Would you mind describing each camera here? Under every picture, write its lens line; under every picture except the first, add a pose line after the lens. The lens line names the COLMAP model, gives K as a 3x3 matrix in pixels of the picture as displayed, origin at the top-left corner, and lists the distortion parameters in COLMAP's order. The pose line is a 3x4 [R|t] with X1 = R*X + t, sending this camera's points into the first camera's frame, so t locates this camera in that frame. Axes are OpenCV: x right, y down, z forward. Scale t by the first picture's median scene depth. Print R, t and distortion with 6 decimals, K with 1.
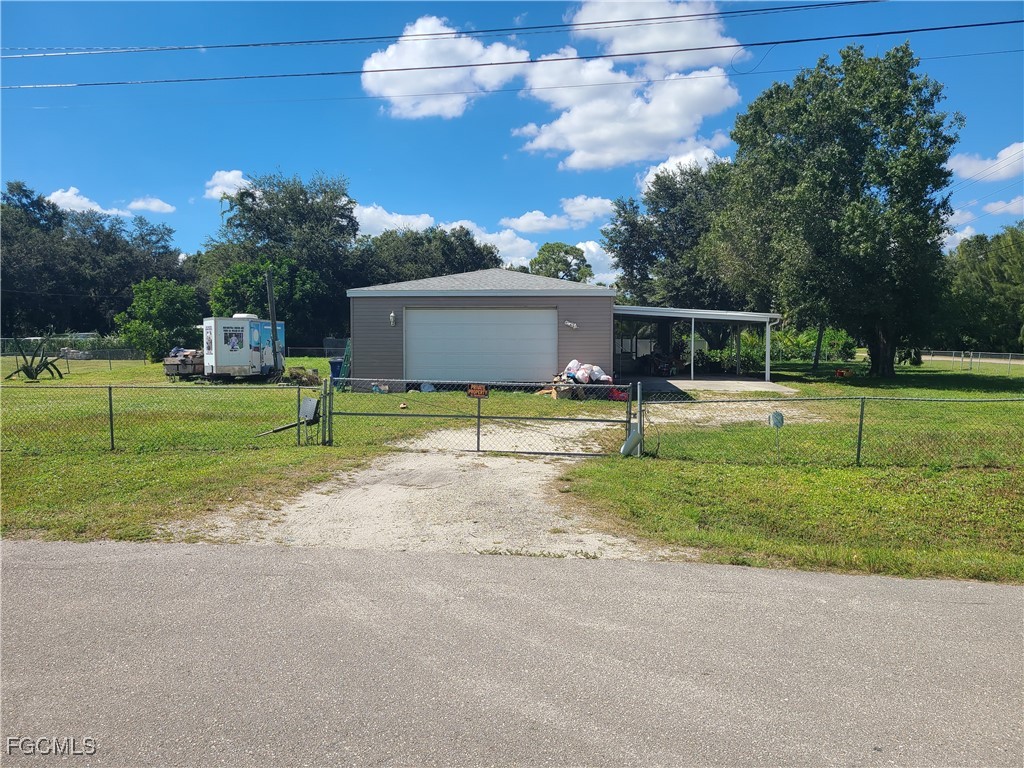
lens RADIAL K [[762.8, 0, 512.2], [0, 762.8, 357.8], [0, 0, 1]] dist [0.062296, -0.041241]
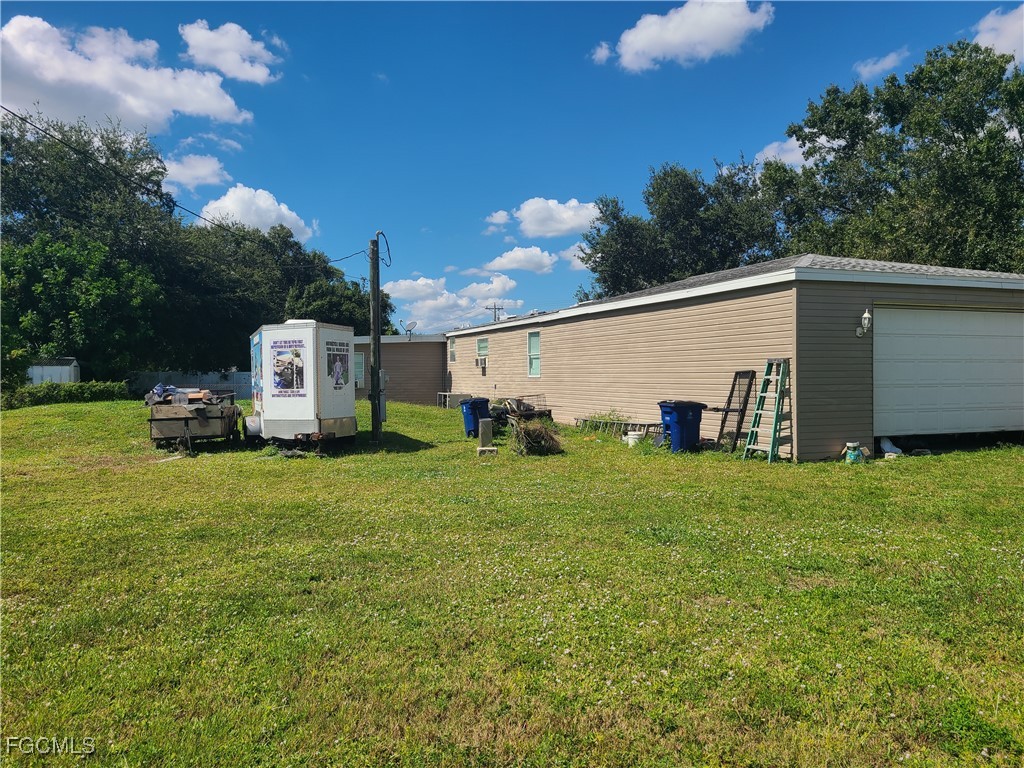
lens RADIAL K [[762.8, 0, 509.1], [0, 762.8, 378.8], [0, 0, 1]] dist [0.062296, -0.041241]
pose [[0.886460, -0.008347, 0.462730, -0.485215], [0.017251, 0.999738, -0.015014, -0.005927], [-0.462484, 0.021292, 0.886372, 0.480469]]
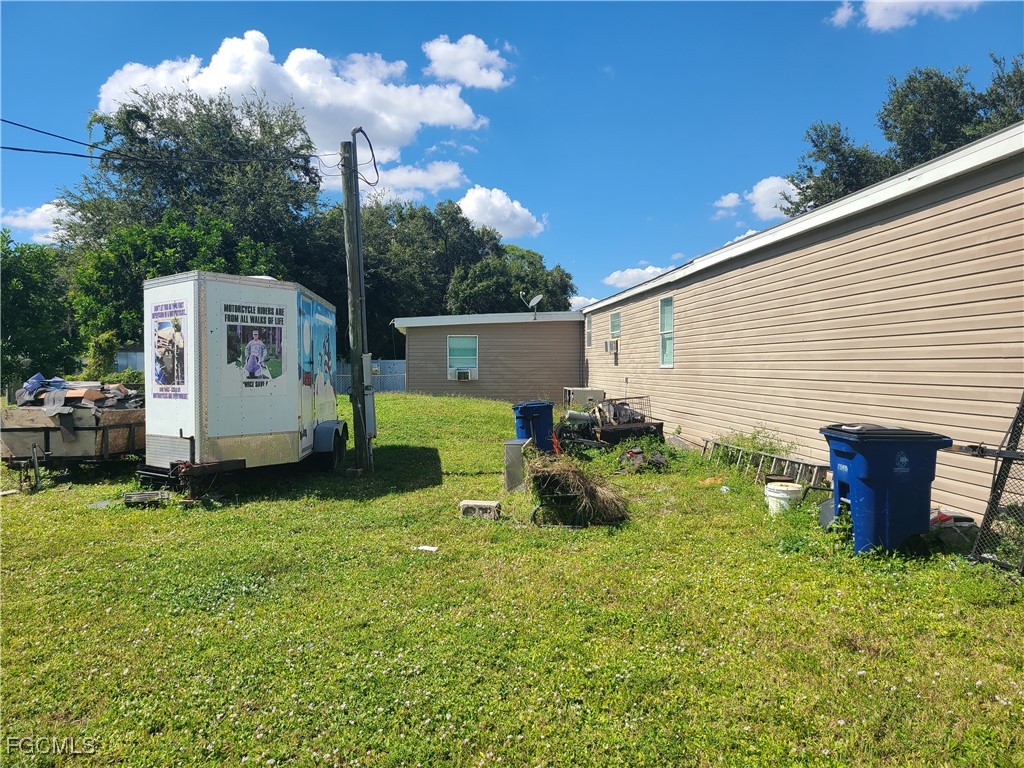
lens RADIAL K [[762.8, 0, 506.7], [0, 762.8, 362.1], [0, 0, 1]] dist [0.062296, -0.041241]
pose [[0.983638, -0.001558, 0.180151, -0.310736], [0.006599, 0.999603, -0.027383, -0.008992], [-0.180037, 0.028123, 0.983258, 0.663777]]
